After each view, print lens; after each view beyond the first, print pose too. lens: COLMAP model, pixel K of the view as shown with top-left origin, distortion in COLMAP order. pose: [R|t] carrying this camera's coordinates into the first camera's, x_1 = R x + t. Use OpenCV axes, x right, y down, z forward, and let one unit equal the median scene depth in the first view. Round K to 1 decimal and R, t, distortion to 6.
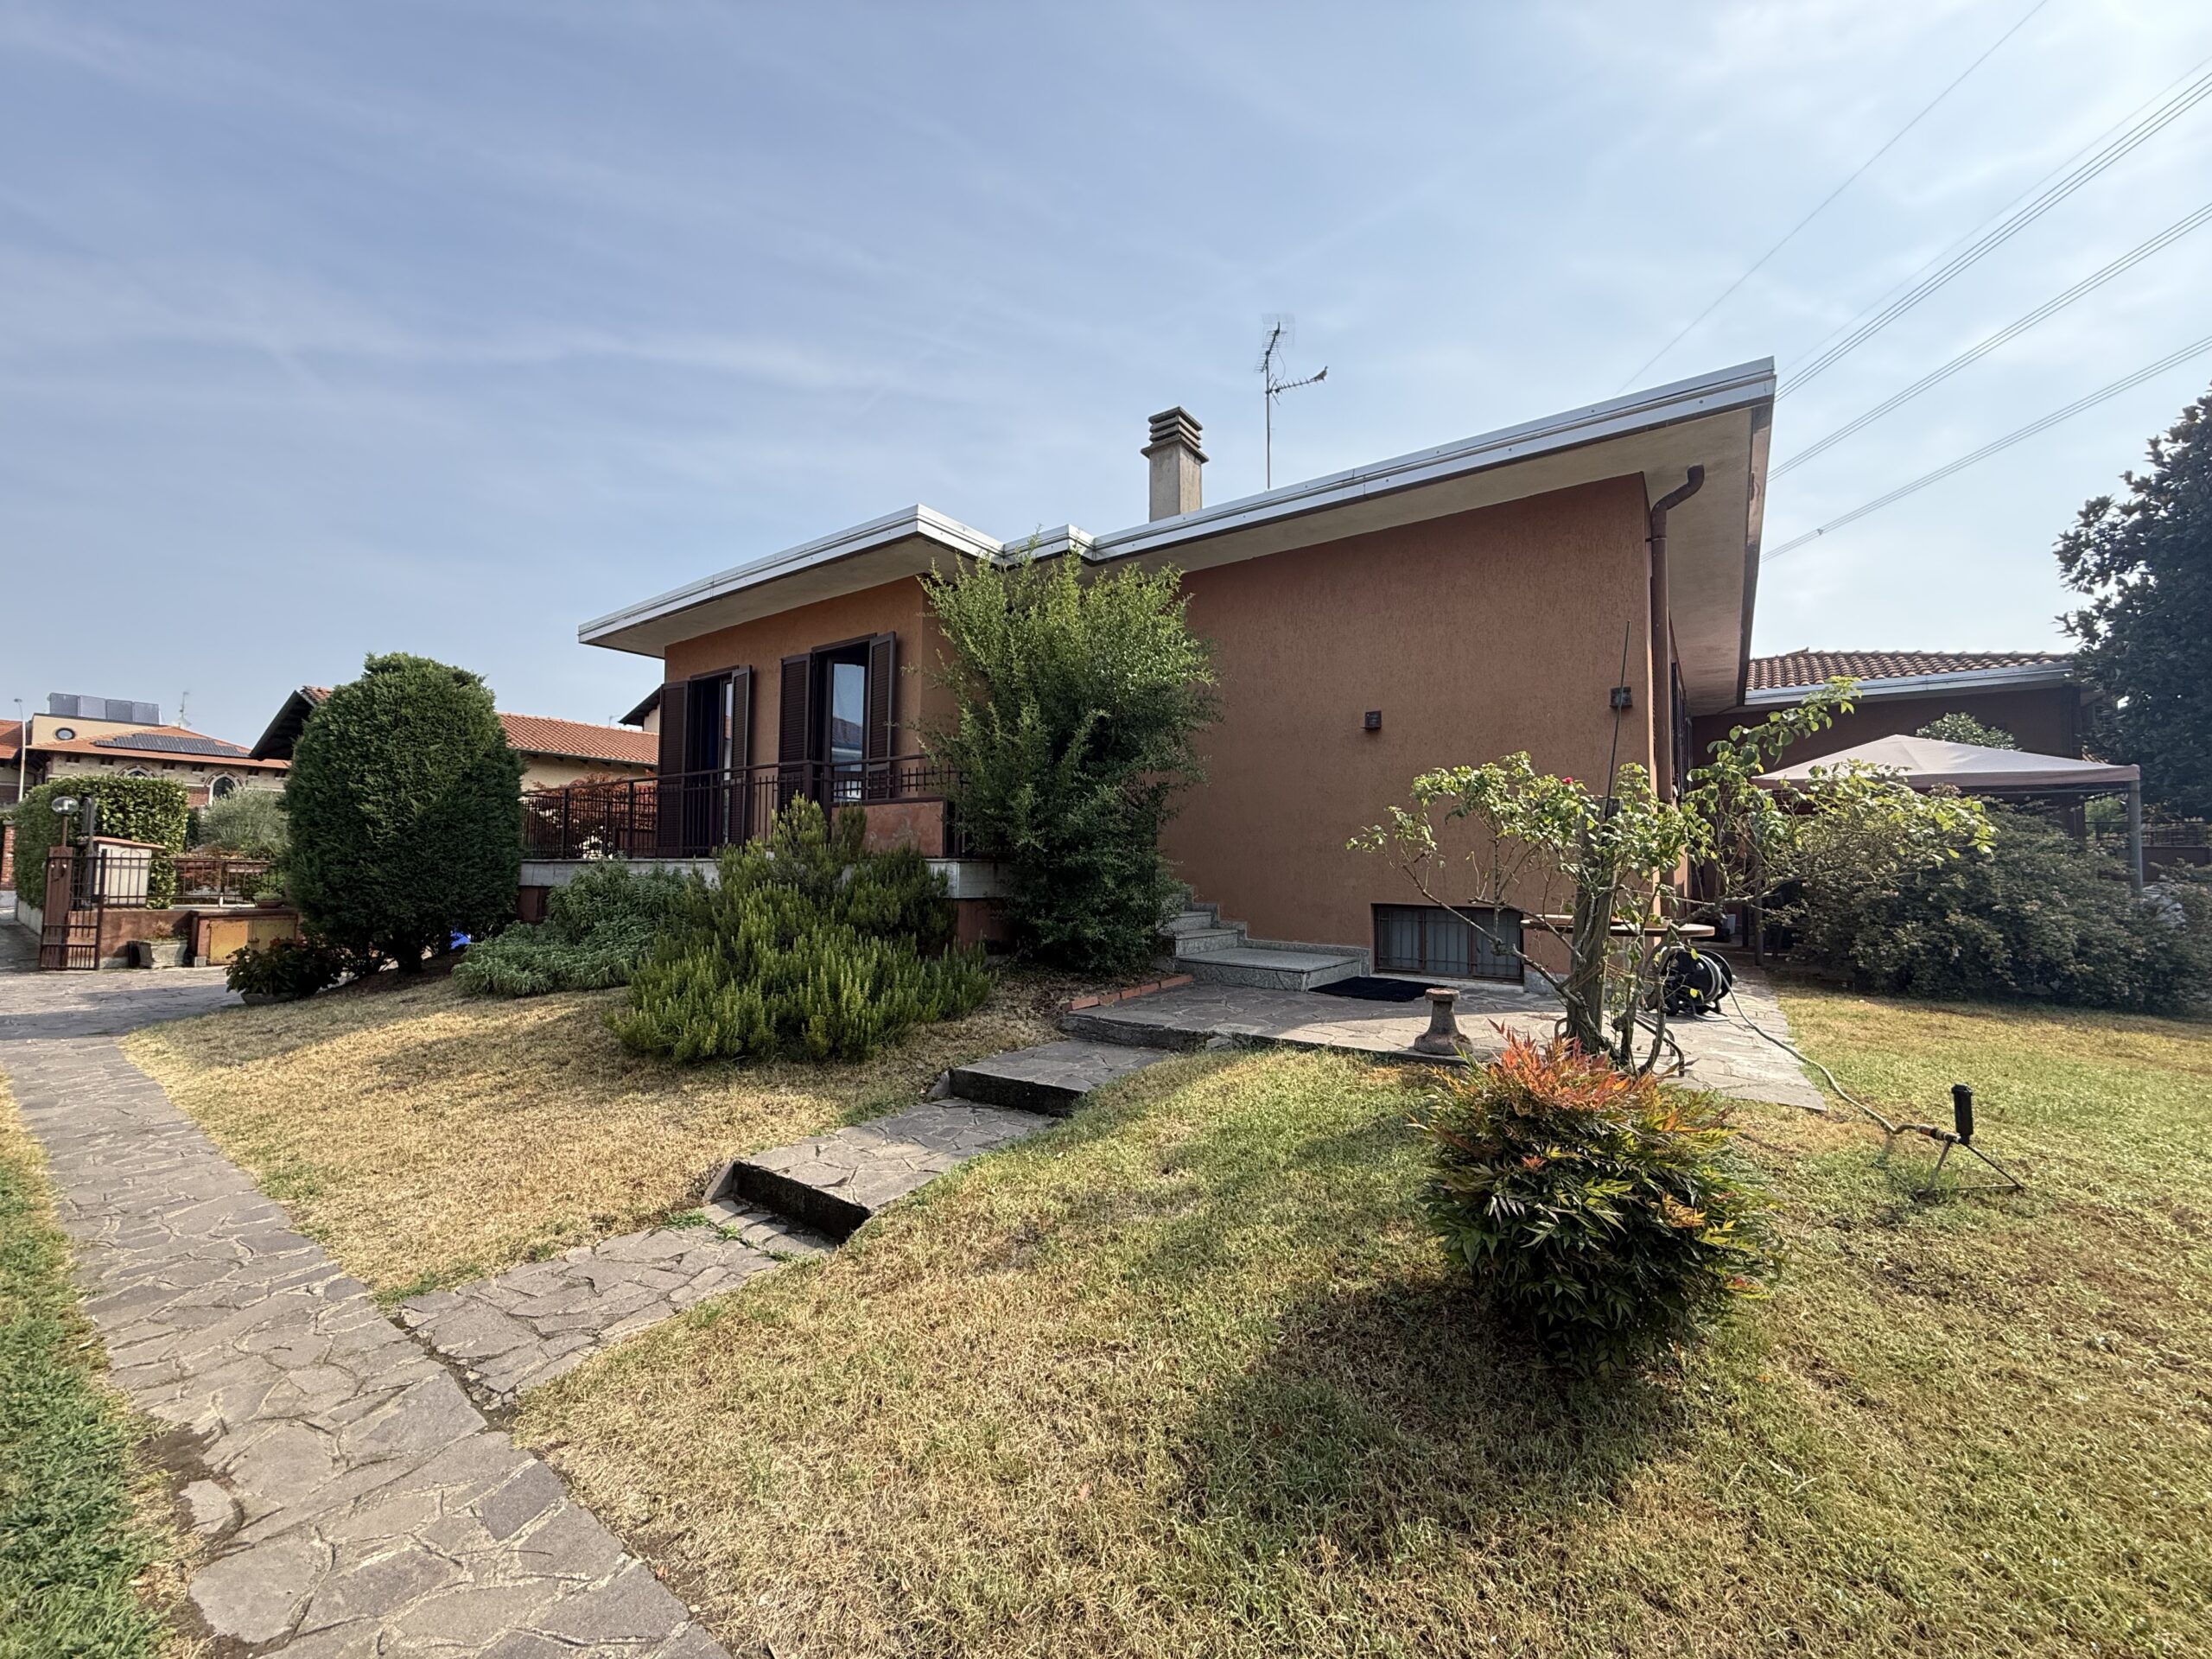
lens RADIAL K [[885.9, 0, 1086.8], [0, 885.9, 833.1], [0, 0, 1]] dist [-0.001105, 0.000046]
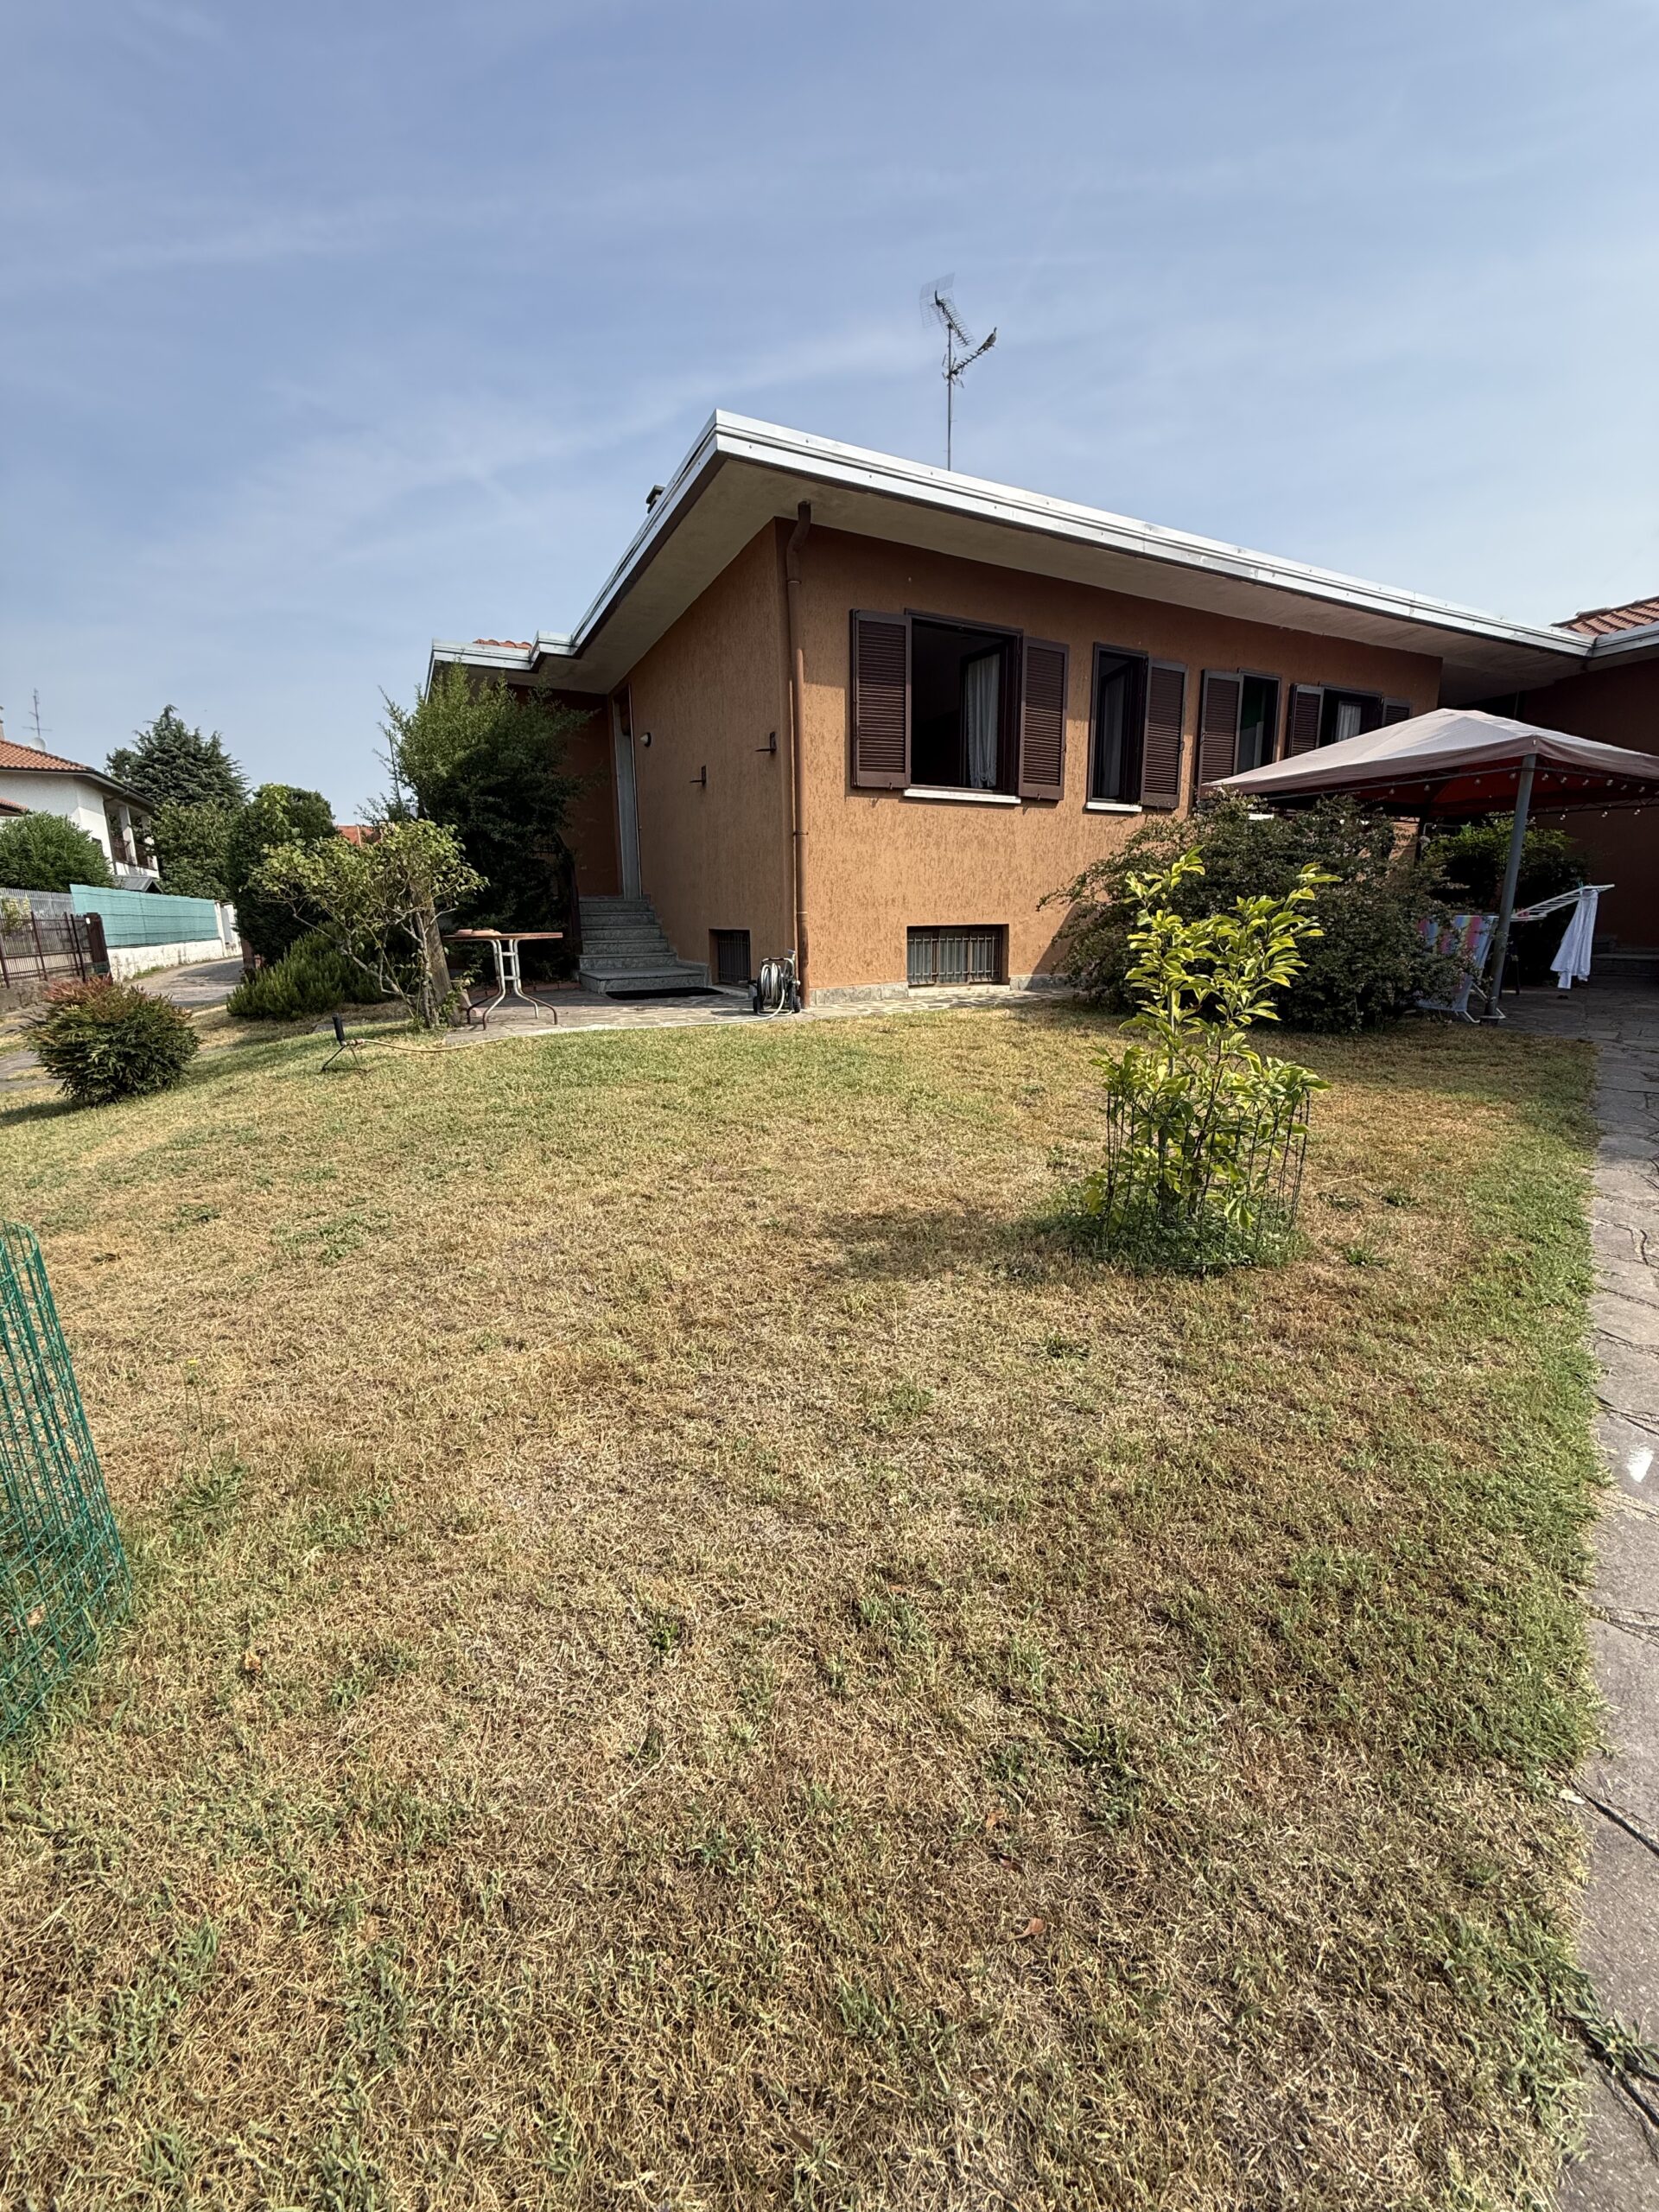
lens RADIAL K [[880.8, 0, 828.9], [0, 880.8, 1107.5], [0, 0, 1]] dist [-0.004164, 0.001409]
pose [[0.881733, 0.076625, -0.465484, 1.062801], [0.044329, 0.968897, 0.243463, 0.028095], [0.469661, -0.235304, 0.850911, -0.042429]]
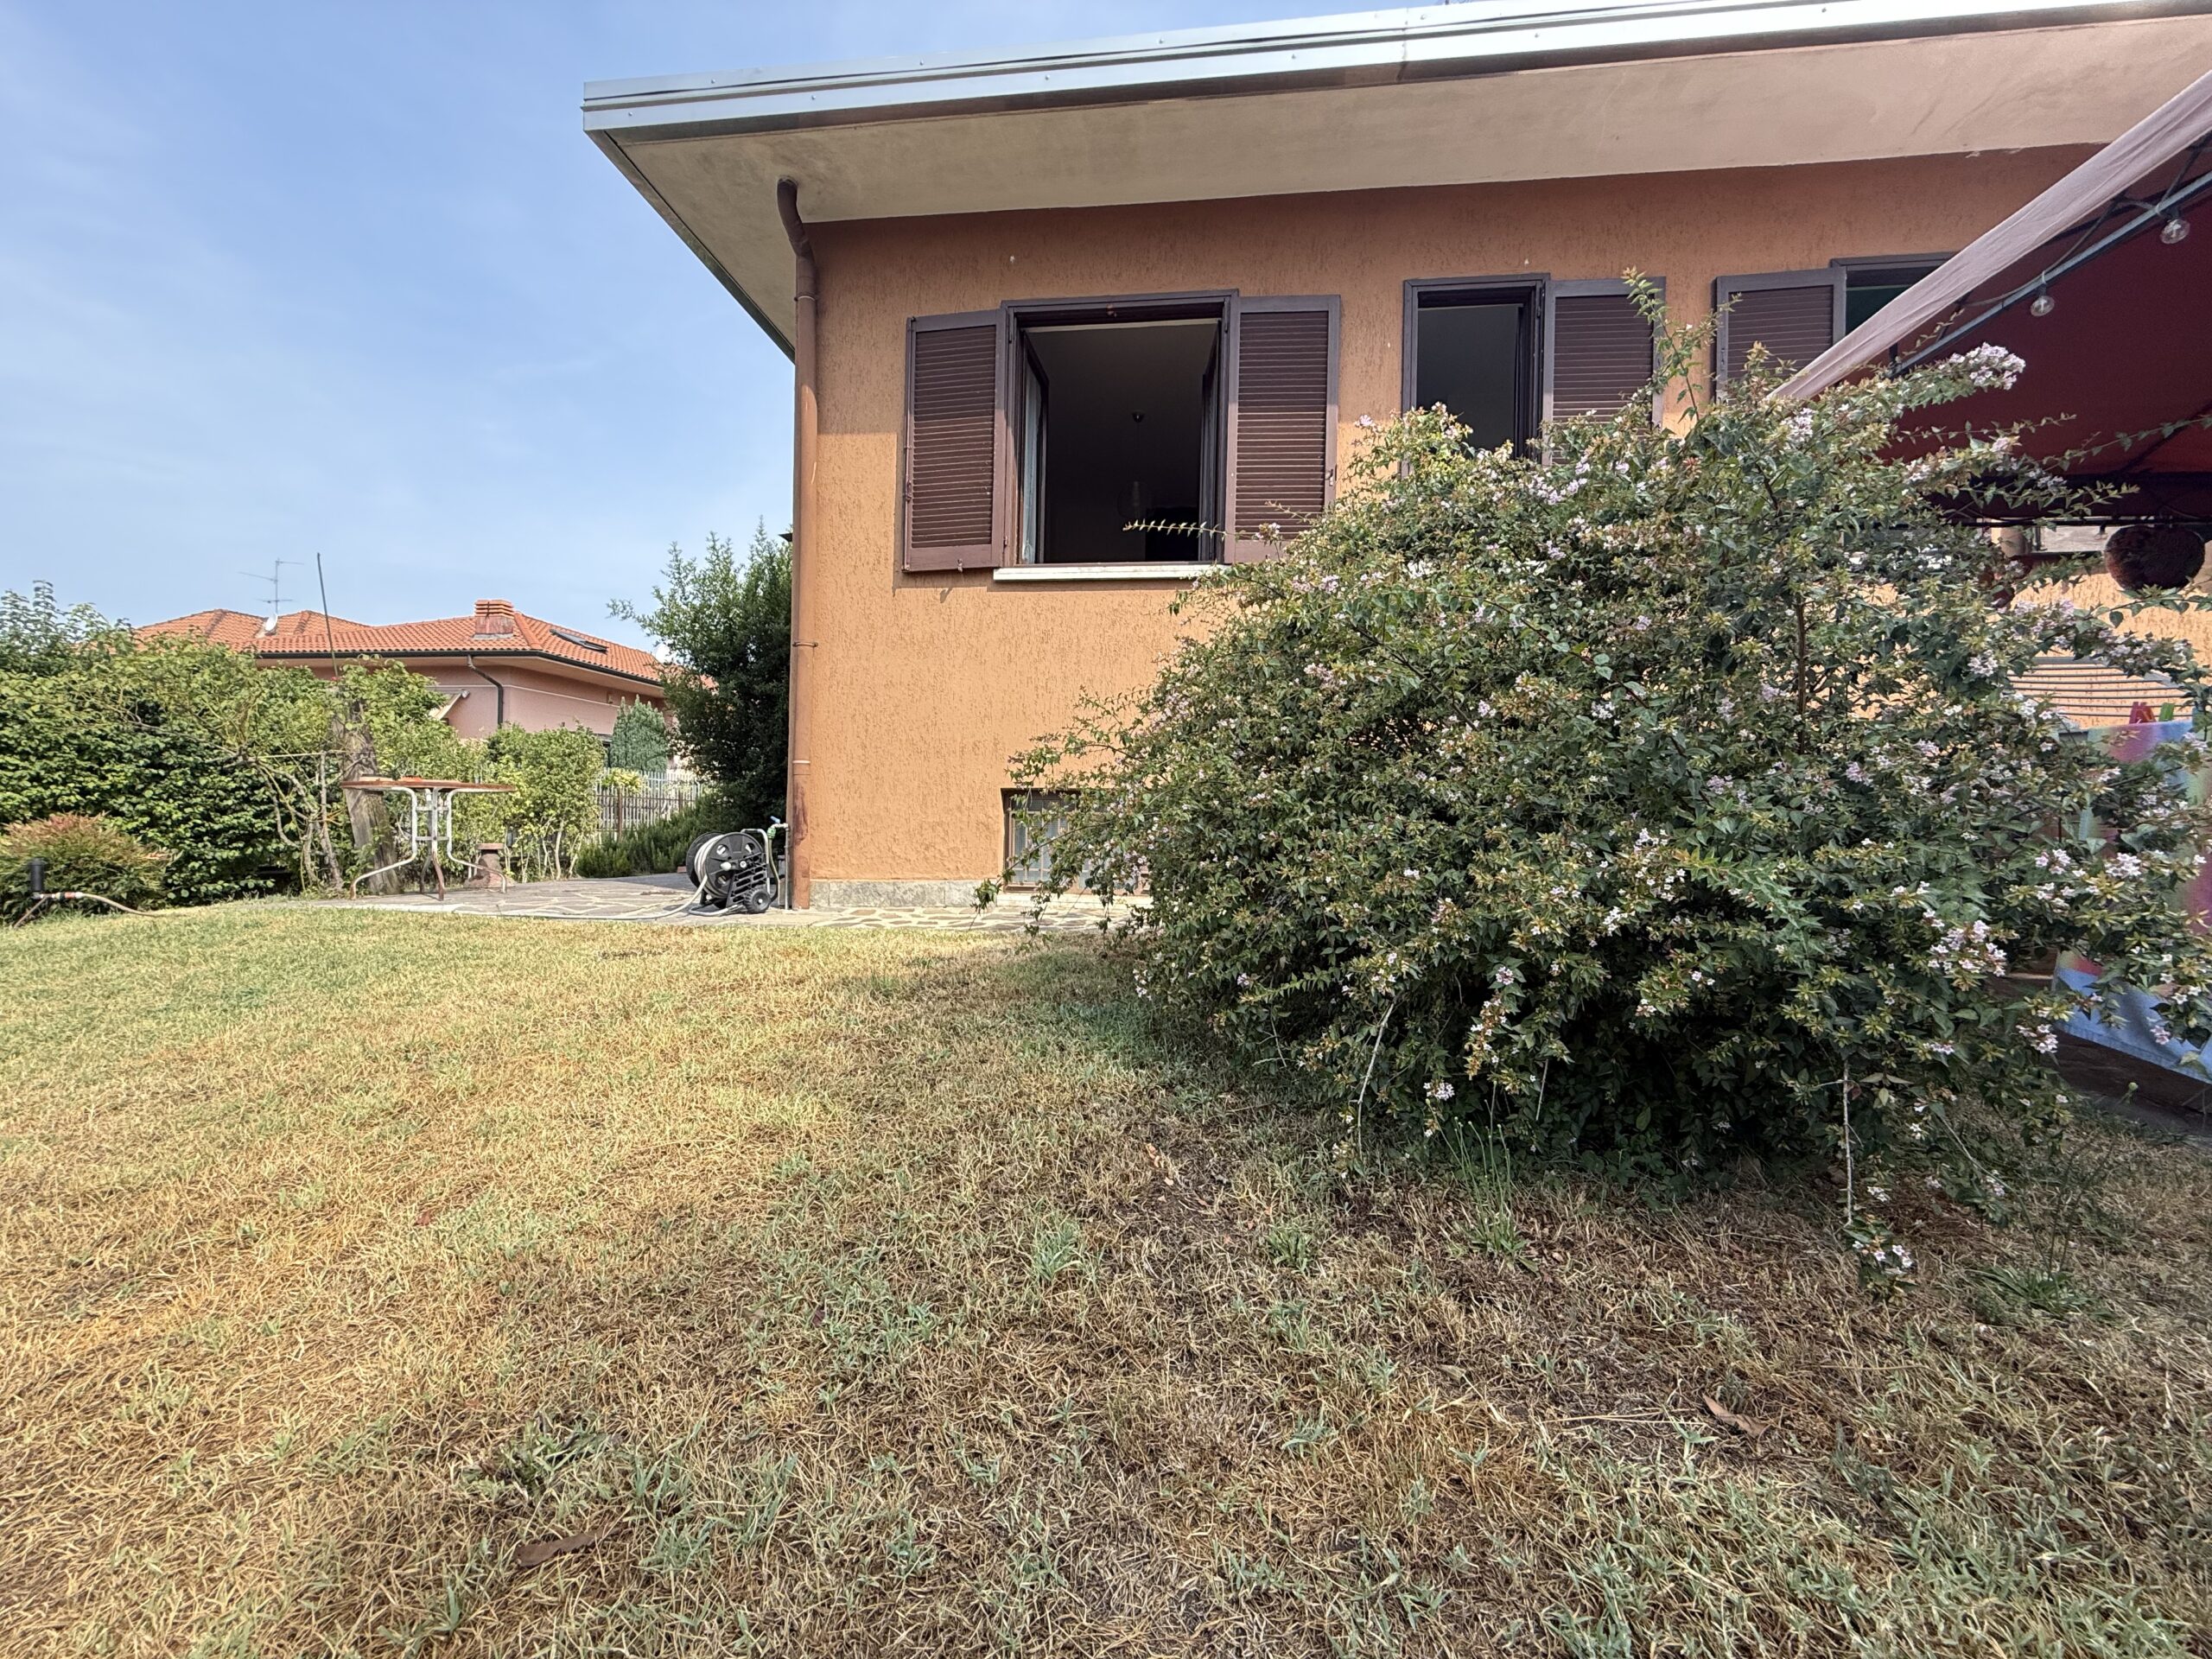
lens RADIAL K [[880.8, 0, 1099.3], [0, 880.8, 826.4], [0, 0, 1]] dist [-0.004164, 0.001409]
pose [[0.473919, 0.009106, -0.880521, 1.229926], [0.034378, 0.998993, 0.028834, 0.091594], [0.879897, -0.043935, 0.473129, 0.728754]]
